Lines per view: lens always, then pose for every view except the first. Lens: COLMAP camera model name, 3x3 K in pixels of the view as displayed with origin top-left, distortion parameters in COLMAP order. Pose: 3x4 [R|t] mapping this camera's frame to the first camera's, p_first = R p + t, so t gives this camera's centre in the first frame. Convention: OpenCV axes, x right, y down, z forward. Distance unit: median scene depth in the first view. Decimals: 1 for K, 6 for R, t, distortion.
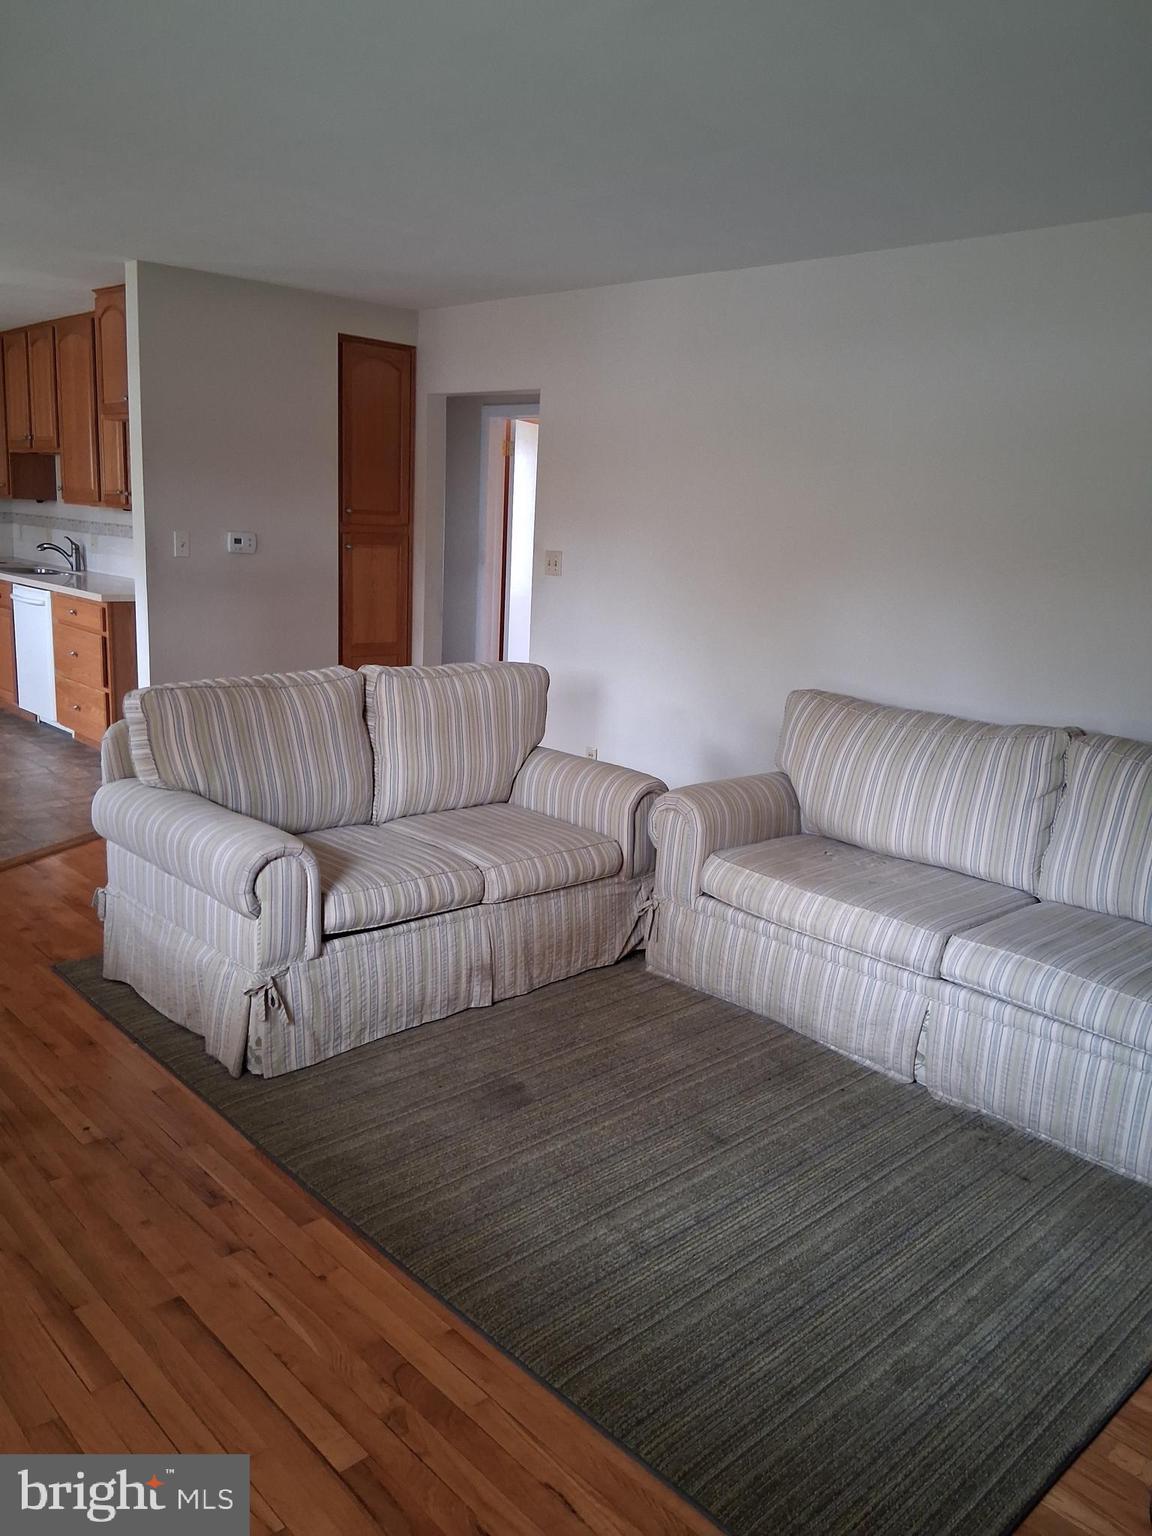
lens RADIAL K [[1159.0, 0, 576.0], [0, 1159.0, 768.0], [0, 0, 1]] dist [0.122042, -0.201488]
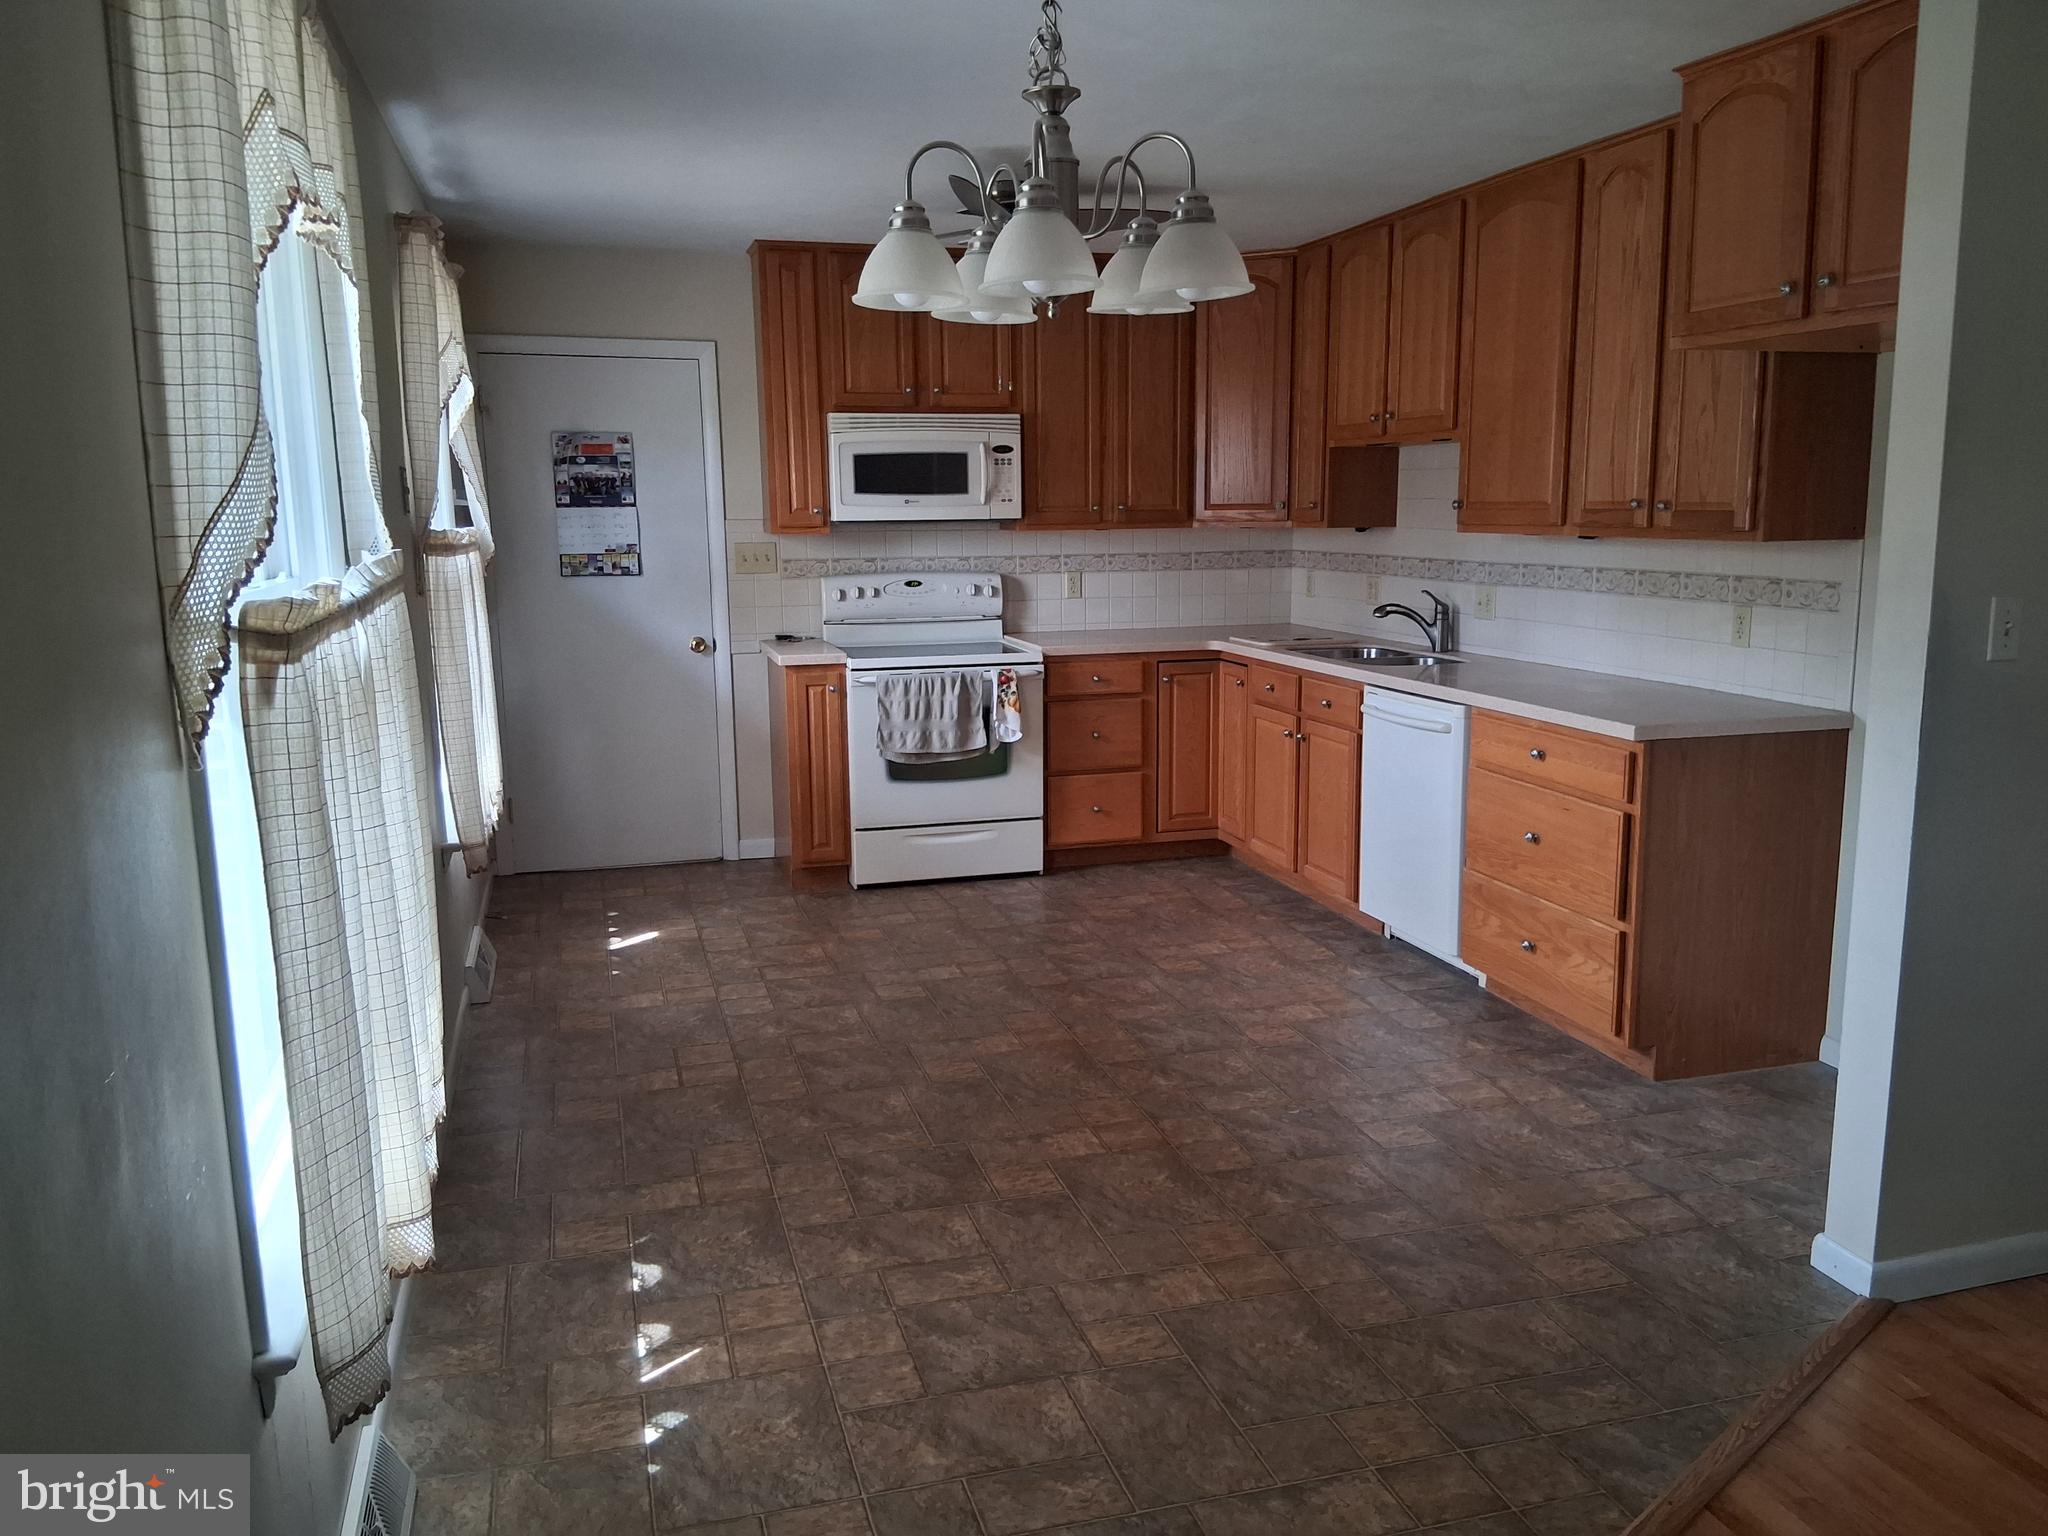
lens RADIAL K [[1545.3, 0, 1024.0], [0, 1545.3, 768.0], [0, 0, 1]] dist [0.122042, -0.201488]
pose [[0.889005, 0.020529, -0.457438, -0.584660], [-0.044823, 0.998098, -0.042317, -0.164083], [0.455699, 0.058124, 0.888234, 0.600119]]
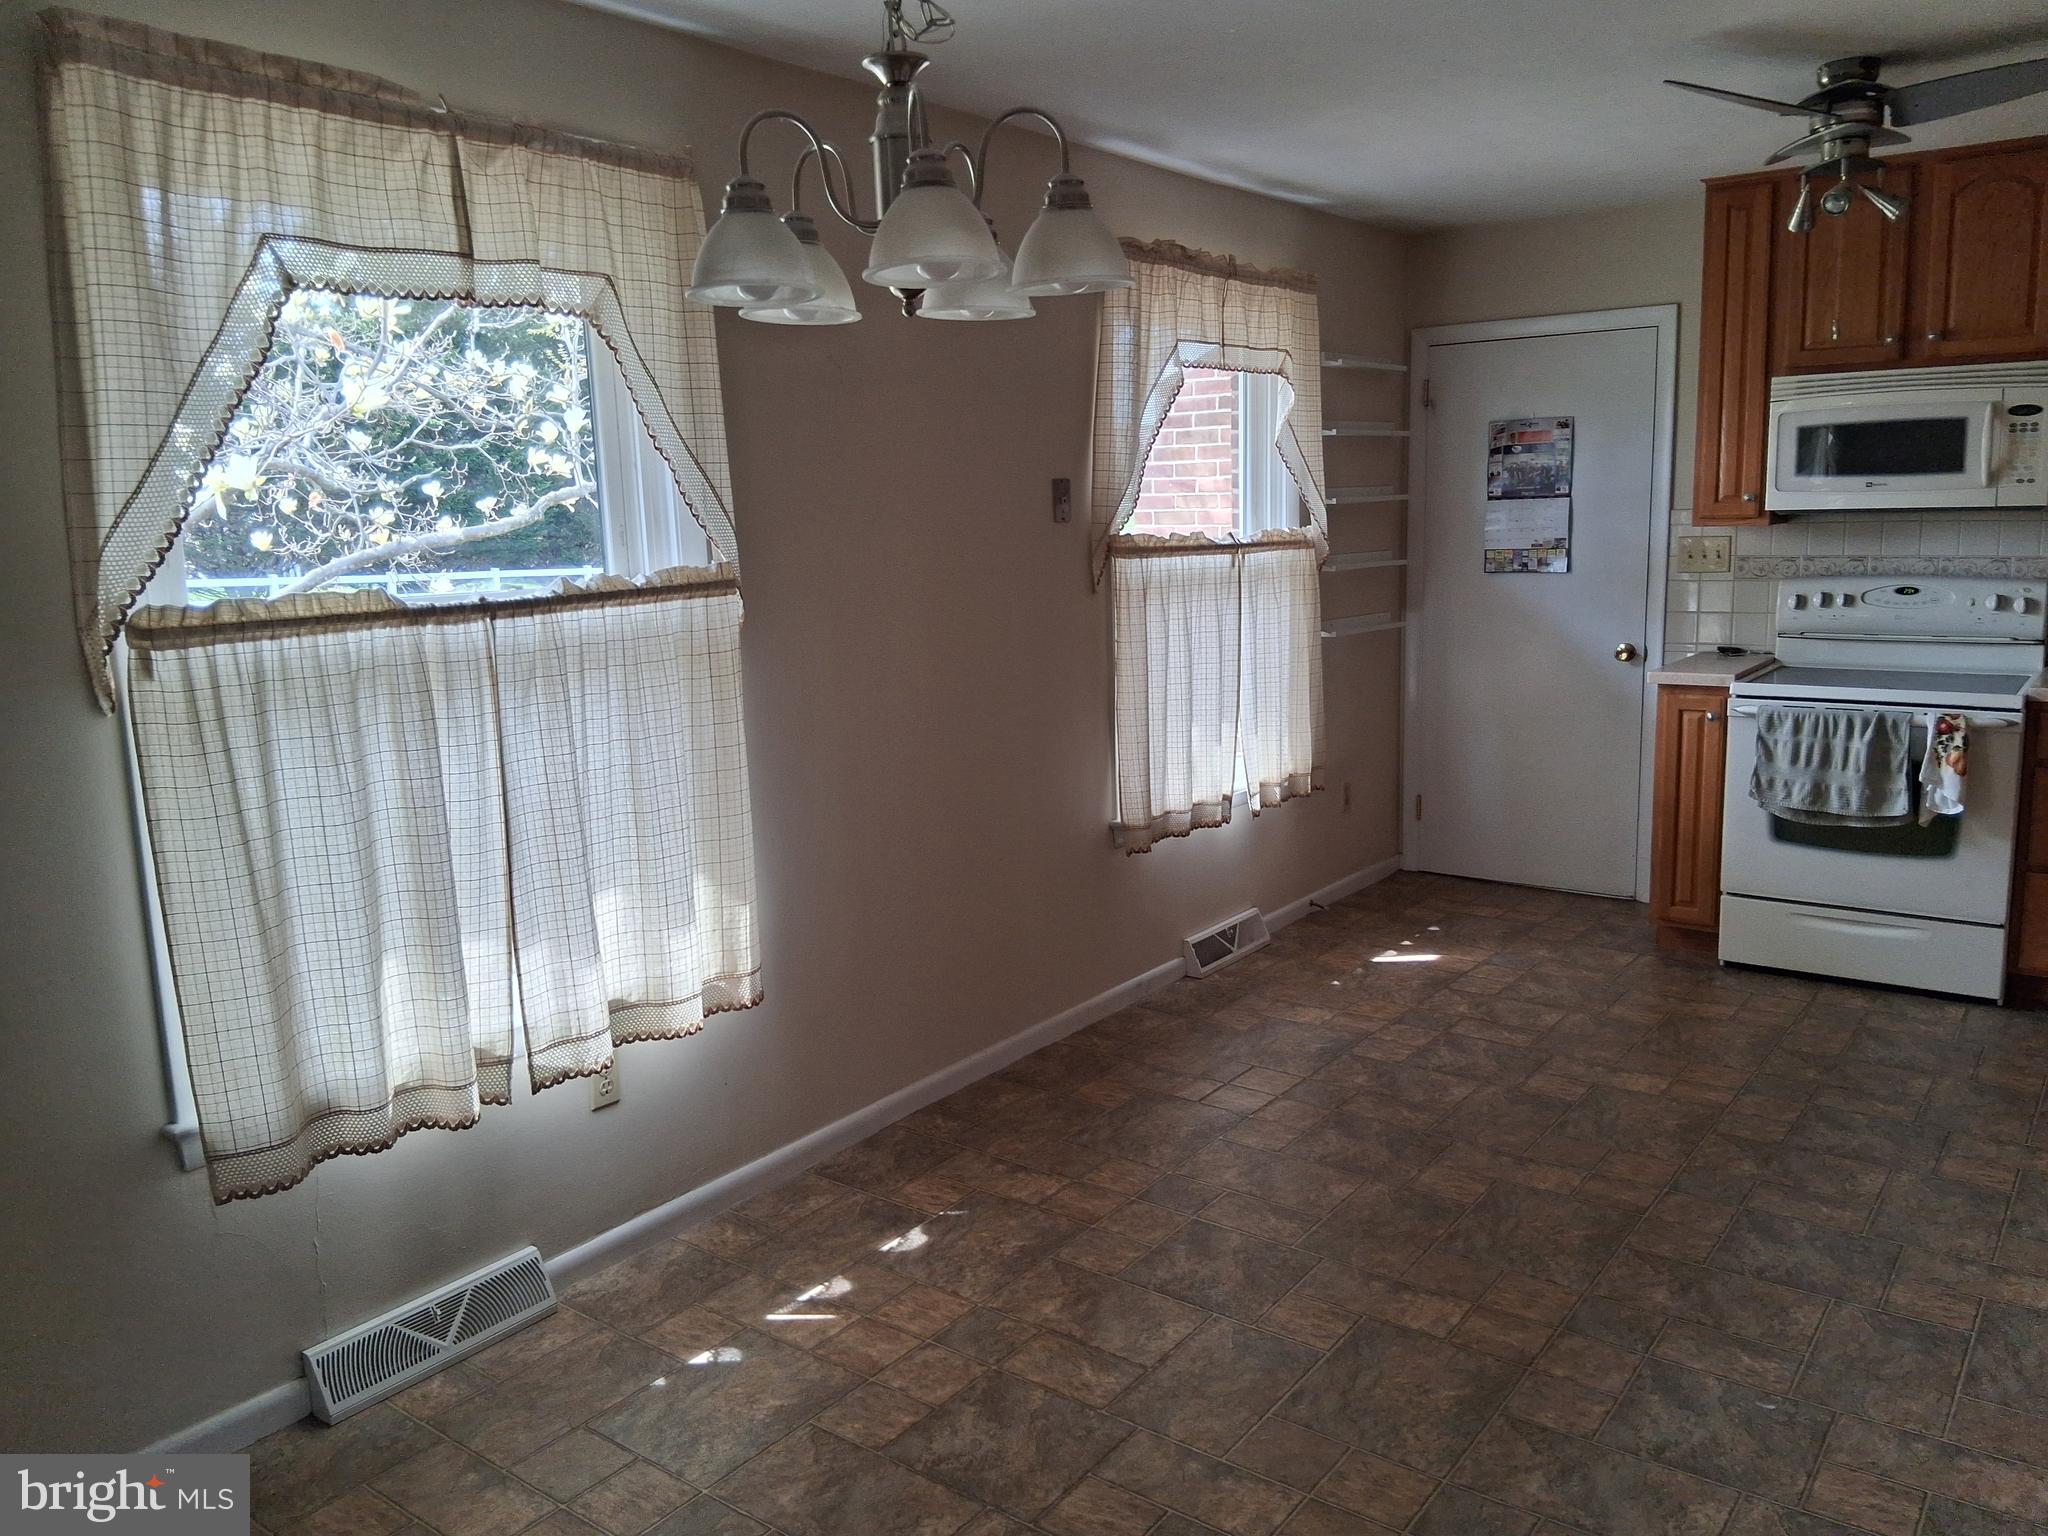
lens RADIAL K [[1545.3, 0, 1024.0], [0, 1545.3, 768.0], [0, 0, 1]] dist [0.122042, -0.201488]
pose [[0.170957, 0.111682, -0.978928, -0.280960], [-0.175048, 0.981192, 0.081371, -0.271909], [0.969604, 0.157448, 0.187291, 1.139330]]
